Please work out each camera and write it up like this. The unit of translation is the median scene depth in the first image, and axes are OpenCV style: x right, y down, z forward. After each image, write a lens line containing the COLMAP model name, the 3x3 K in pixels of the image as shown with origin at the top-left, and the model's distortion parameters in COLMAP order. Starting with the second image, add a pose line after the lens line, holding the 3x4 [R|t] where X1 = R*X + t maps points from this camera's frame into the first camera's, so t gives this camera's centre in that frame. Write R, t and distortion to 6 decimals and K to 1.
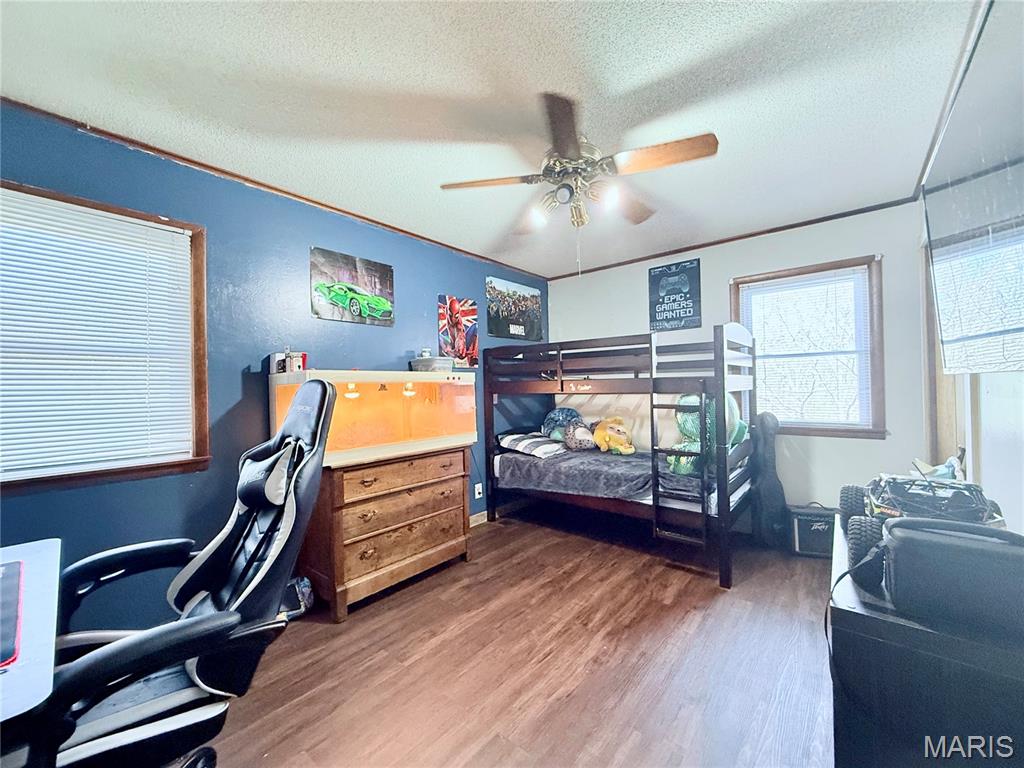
lens RADIAL K [[408.7, 0, 509.6], [0, 408.7, 383.8], [0, 0, 1]] dist [0.000396, -0.000388]
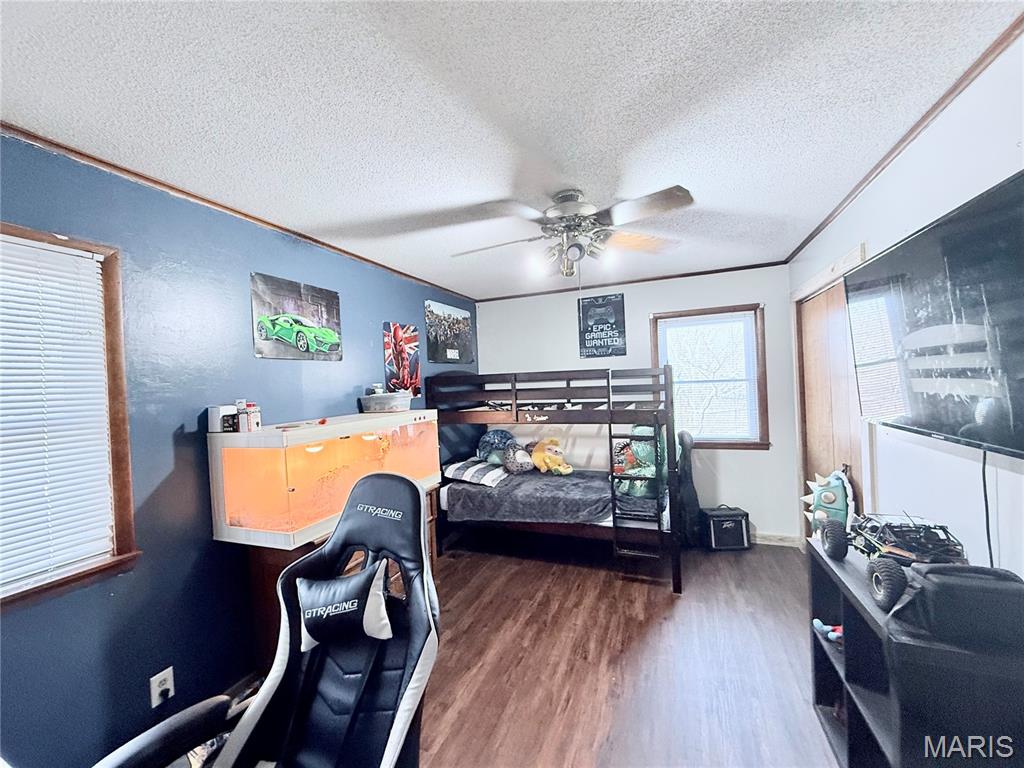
lens RADIAL K [[408.7, 0, 509.6], [0, 408.7, 383.8], [0, 0, 1]] dist [0.000396, -0.000388]
pose [[0.950540, -0.023579, 0.309705, -0.204846], [0.022940, 0.999721, 0.005705, -0.083198], [-0.309753, 0.001682, 0.950815, 0.040646]]
